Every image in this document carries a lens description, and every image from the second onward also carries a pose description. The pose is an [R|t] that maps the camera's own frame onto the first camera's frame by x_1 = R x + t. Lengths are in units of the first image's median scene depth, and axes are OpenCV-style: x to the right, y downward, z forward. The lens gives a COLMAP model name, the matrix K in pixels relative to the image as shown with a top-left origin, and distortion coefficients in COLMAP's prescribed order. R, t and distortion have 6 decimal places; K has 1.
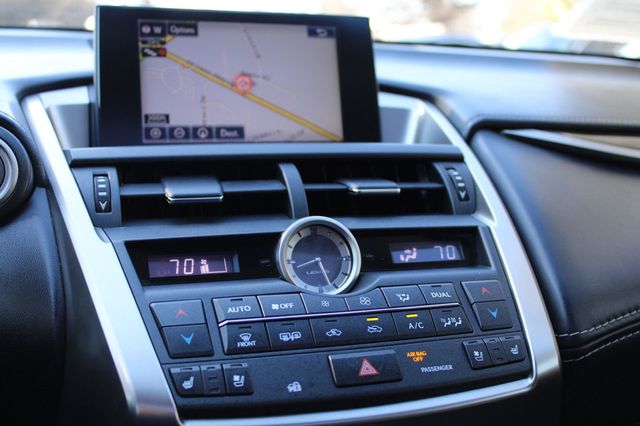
lens RADIAL K [[788.4, 0, 317.1], [0, 788.4, 211.3], [0, 0, 1]] dist [-0.113293, 0.000000]
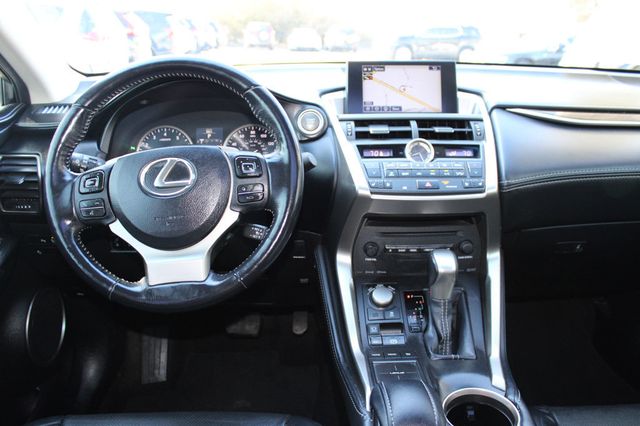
lens RADIAL K [[523.6, 0, 320.8], [0, 523.6, 207.6], [0, 0, 1]] dist [-0.140270, 0.062327]
pose [[0.954957, 0.053388, -0.291903, 0.224125], [-0.022394, 0.993843, 0.108509, 0.058801], [0.295899, -0.097084, 0.950273, -0.974984]]
